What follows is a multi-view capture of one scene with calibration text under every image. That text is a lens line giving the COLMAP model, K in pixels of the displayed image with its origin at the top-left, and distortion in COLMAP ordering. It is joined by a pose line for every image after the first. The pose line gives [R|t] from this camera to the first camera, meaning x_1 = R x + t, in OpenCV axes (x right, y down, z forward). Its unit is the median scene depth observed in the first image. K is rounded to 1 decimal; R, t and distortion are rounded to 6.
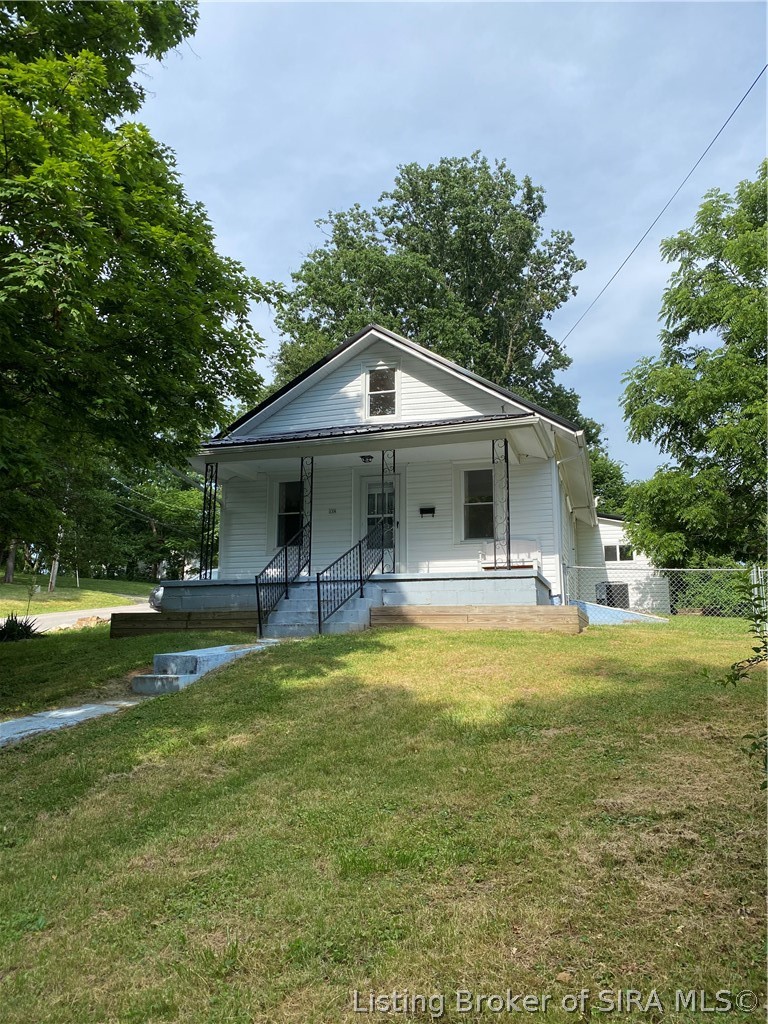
lens RADIAL K [[799.4, 0, 384.0], [0, 799.4, 512.0], [0, 0, 1]] dist [-0.000806, -0.065286]
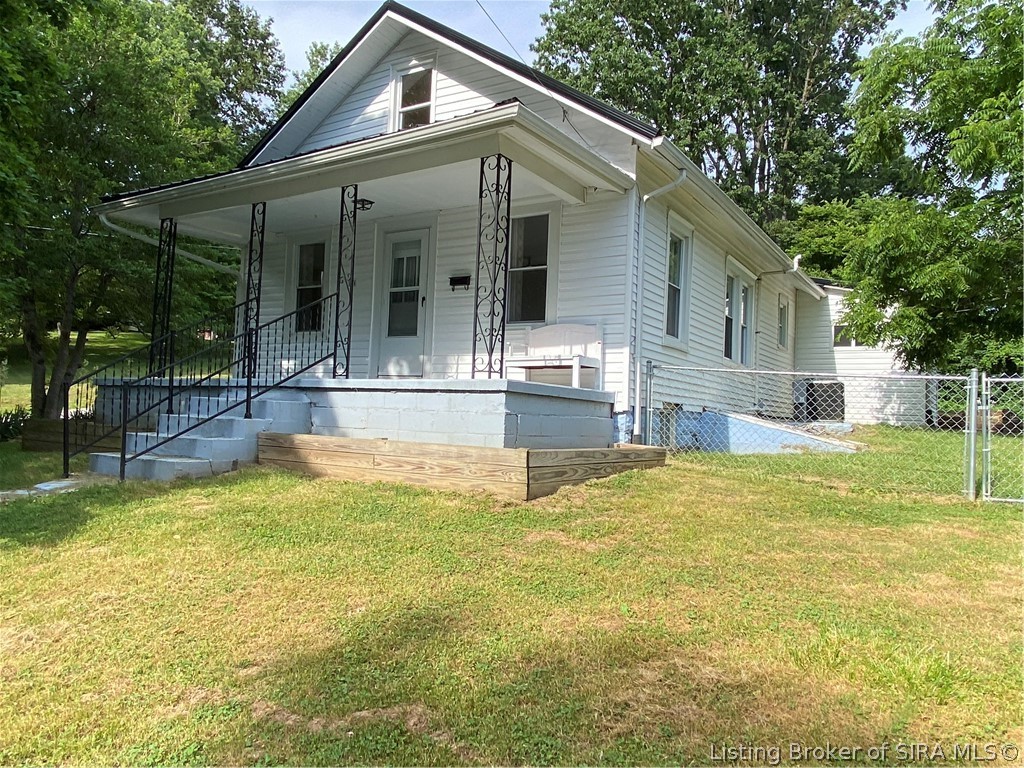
lens RADIAL K [[774.1, 0, 512.0], [0, 774.1, 384.0], [0, 0, 1]] dist [0.092591, -0.143701]
pose [[0.964747, 0.017320, -0.262610, 0.258834], [0.014959, 0.992610, 0.120420, 0.006553], [0.262755, -0.120104, 0.957358, 0.351615]]
